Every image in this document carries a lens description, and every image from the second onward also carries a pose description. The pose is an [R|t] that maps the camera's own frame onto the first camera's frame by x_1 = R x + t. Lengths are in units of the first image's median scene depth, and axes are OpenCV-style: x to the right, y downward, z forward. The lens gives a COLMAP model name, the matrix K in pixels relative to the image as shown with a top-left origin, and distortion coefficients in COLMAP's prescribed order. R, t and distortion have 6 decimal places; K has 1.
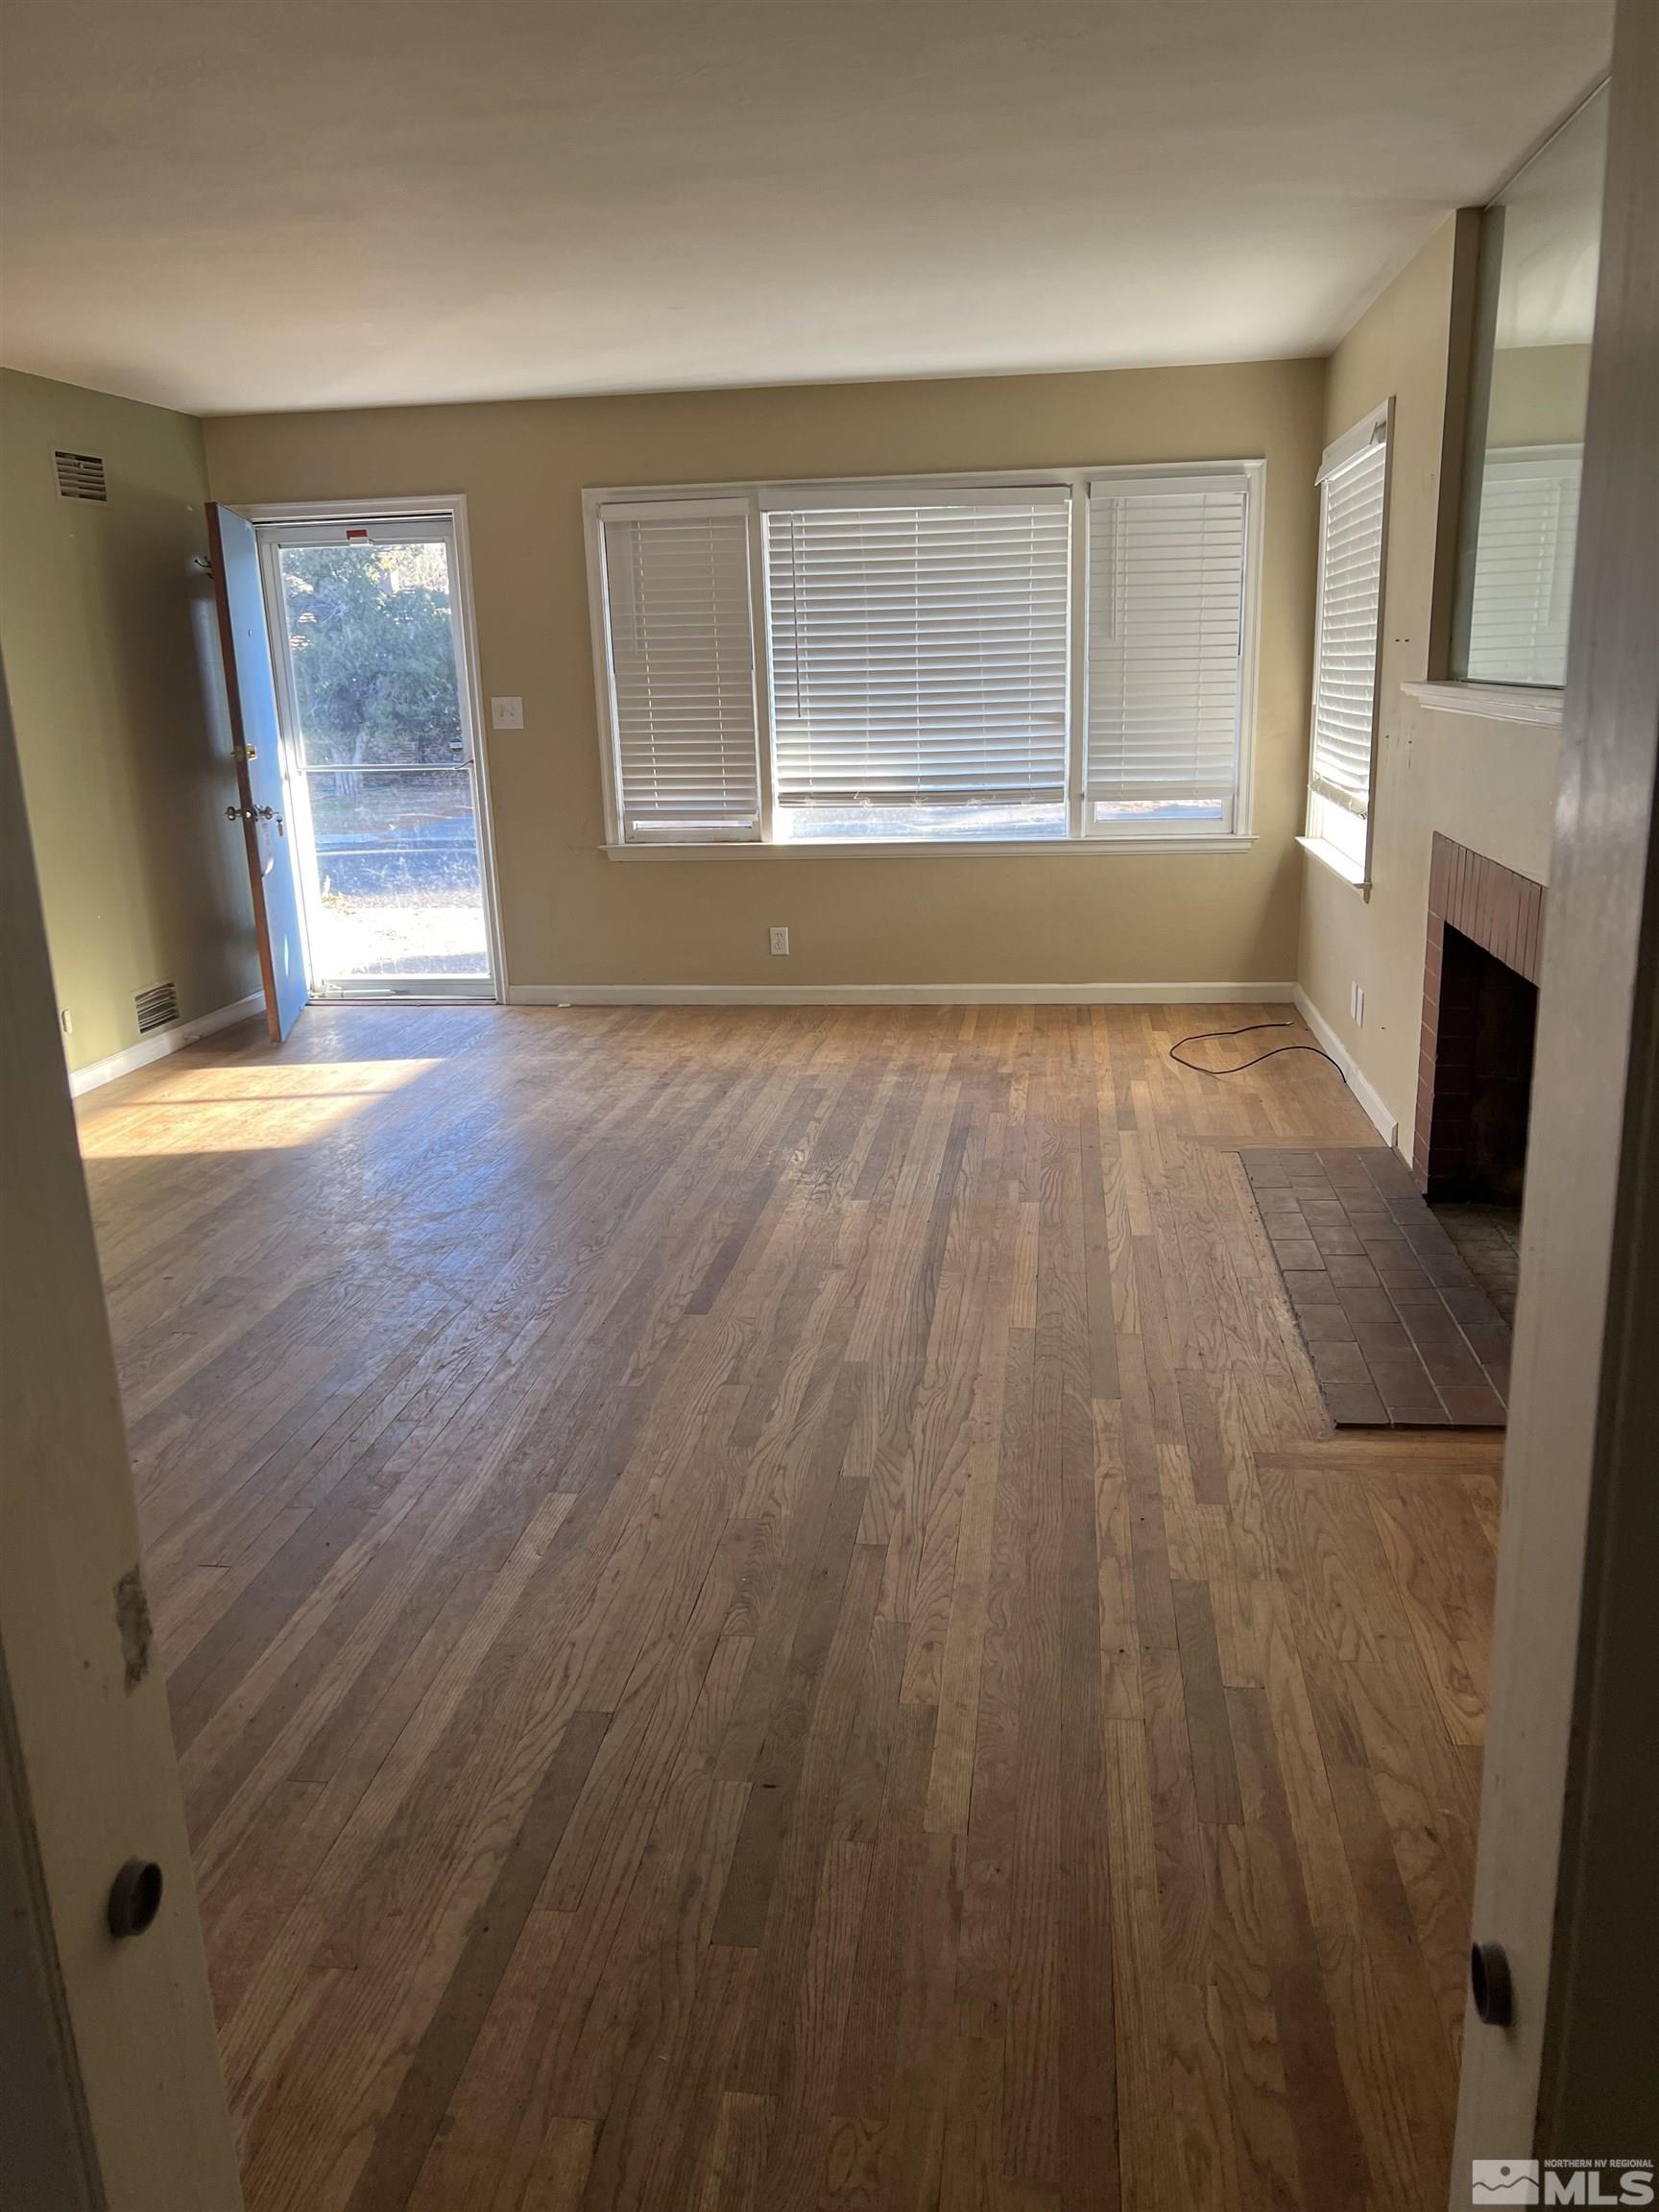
lens RADIAL K [[1644.0, 0, 829.5], [0, 1644.0, 1106.0], [0, 0, 1]] dist [0.046874, -0.001128]
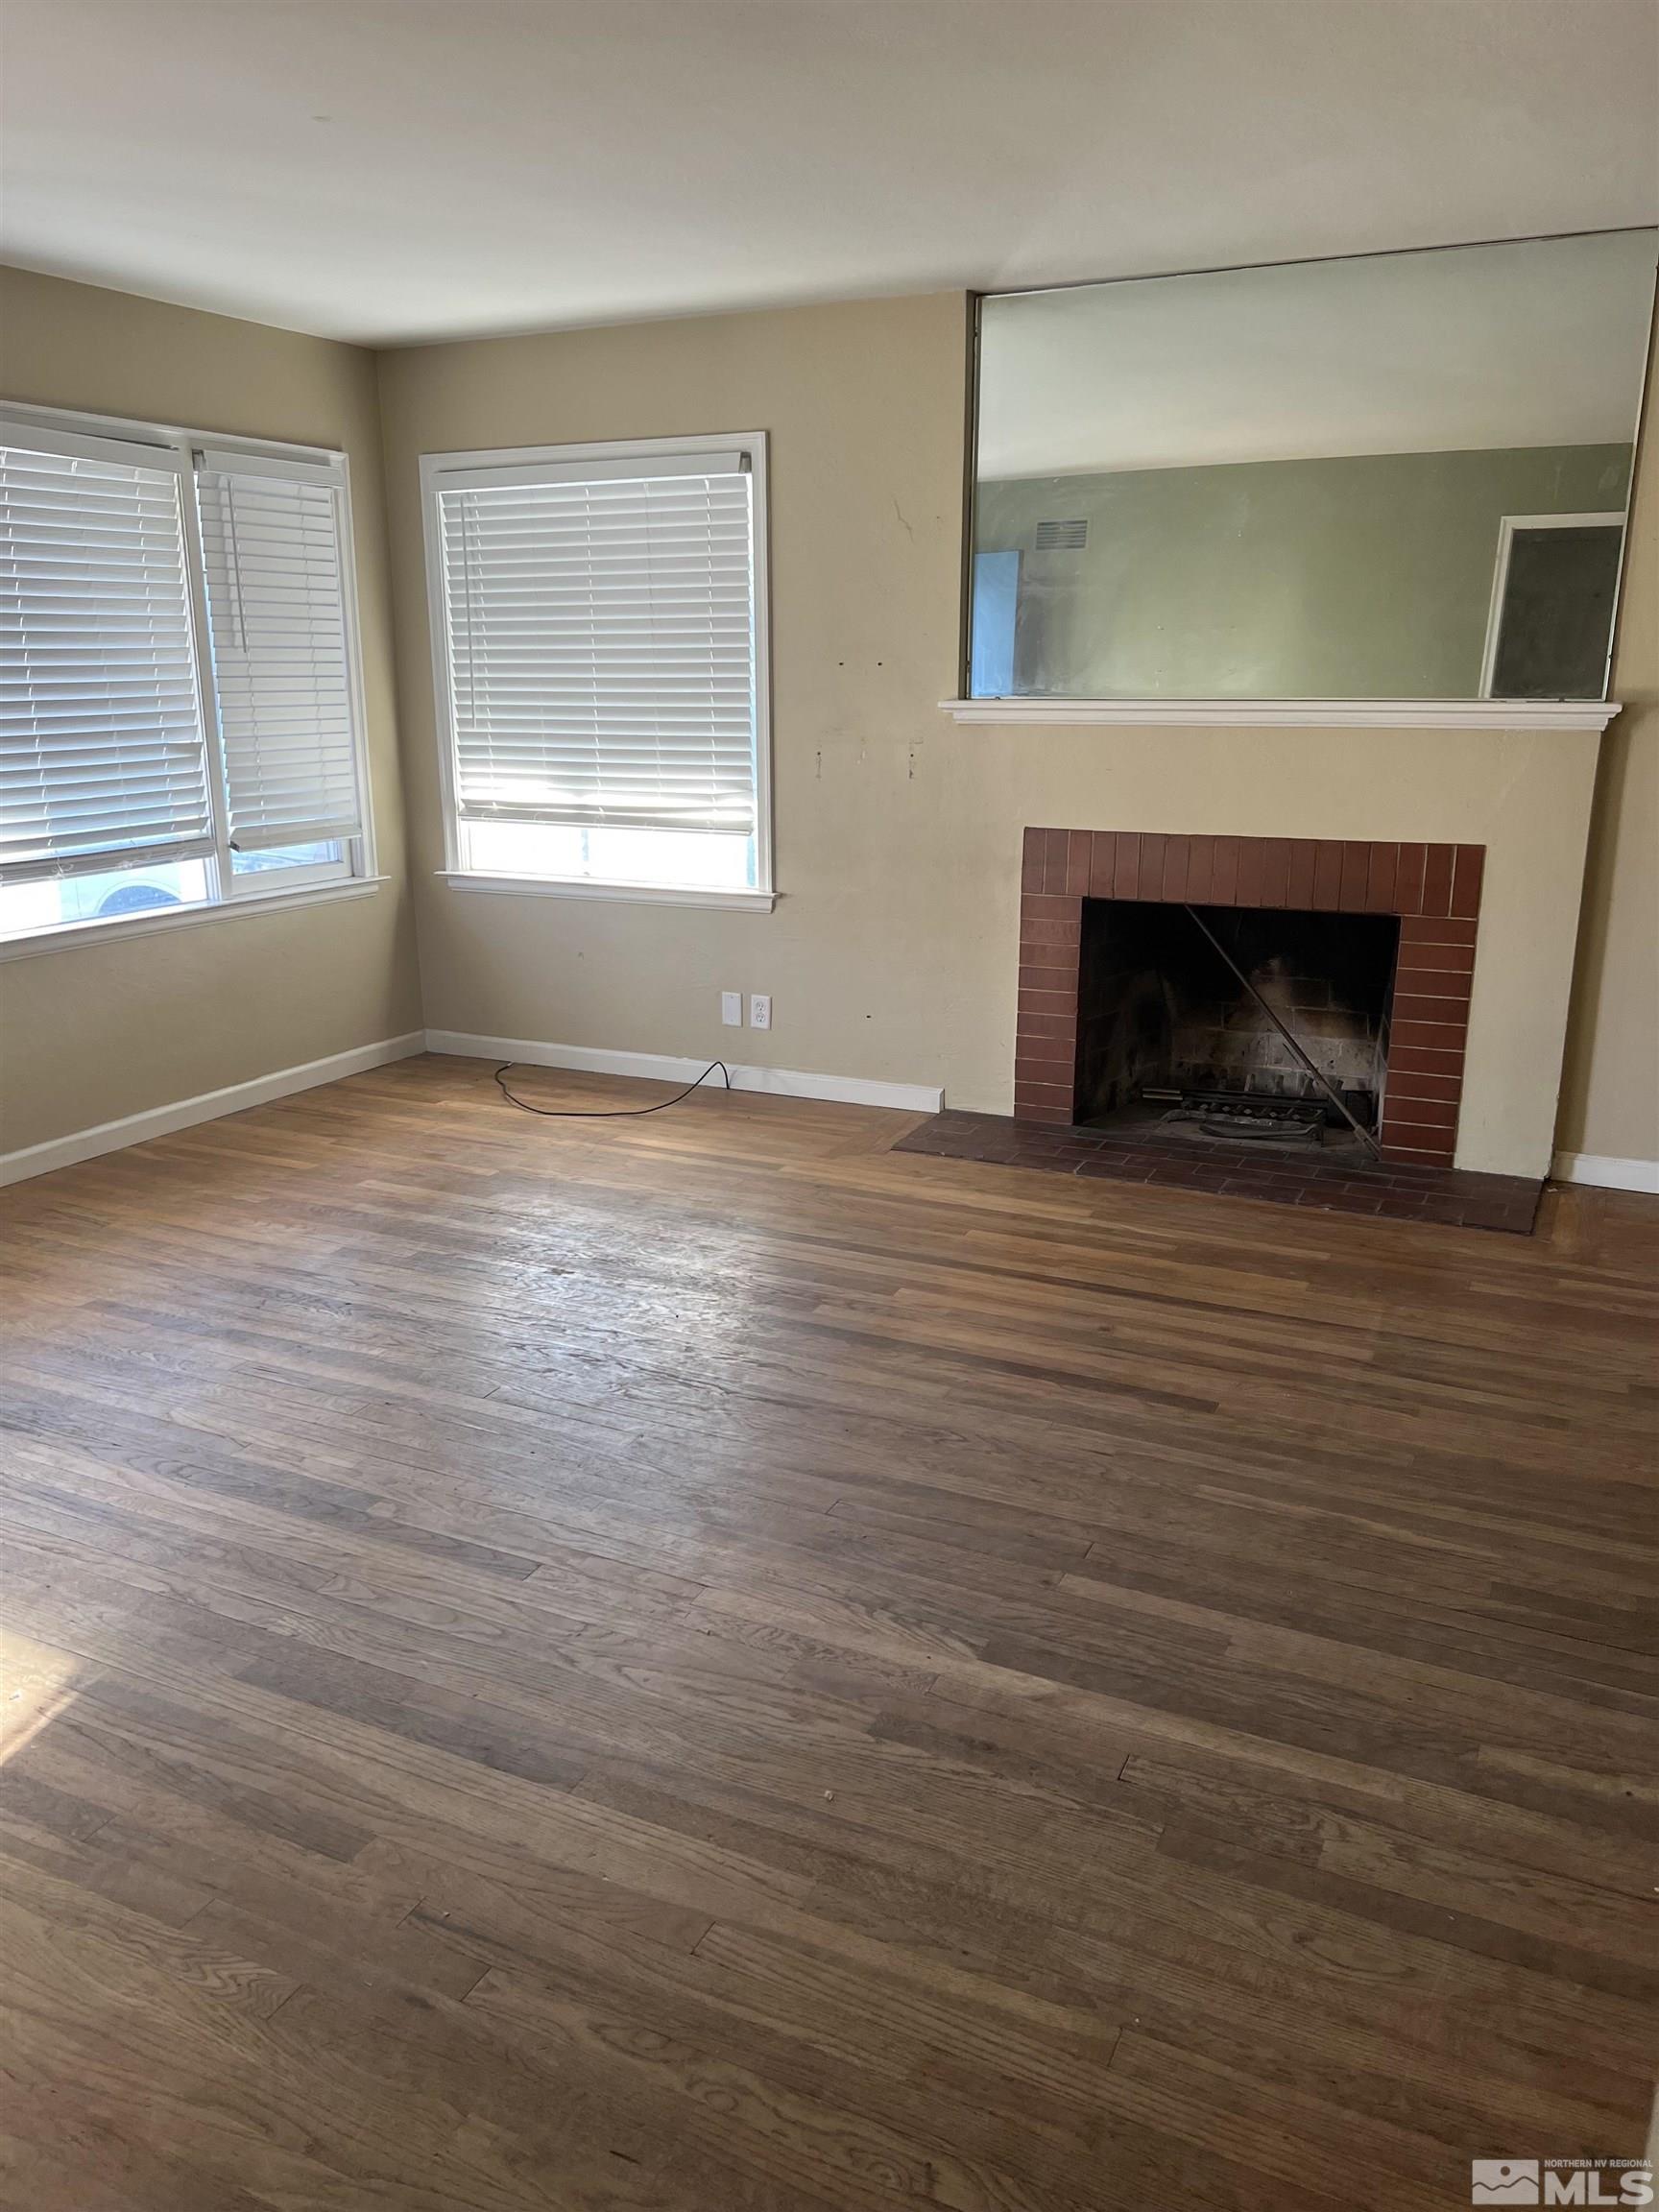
lens RADIAL K [[1666.4, 0, 829.5], [0, 1666.4, 1106.0], [0, 0, 1]] dist [0.069703, -0.001524]
pose [[0.312514, -0.222036, 0.923599, -0.669832], [0.243850, 0.958468, 0.147909, -0.150365], [-0.918081, 0.178996, 0.353678, 0.600270]]
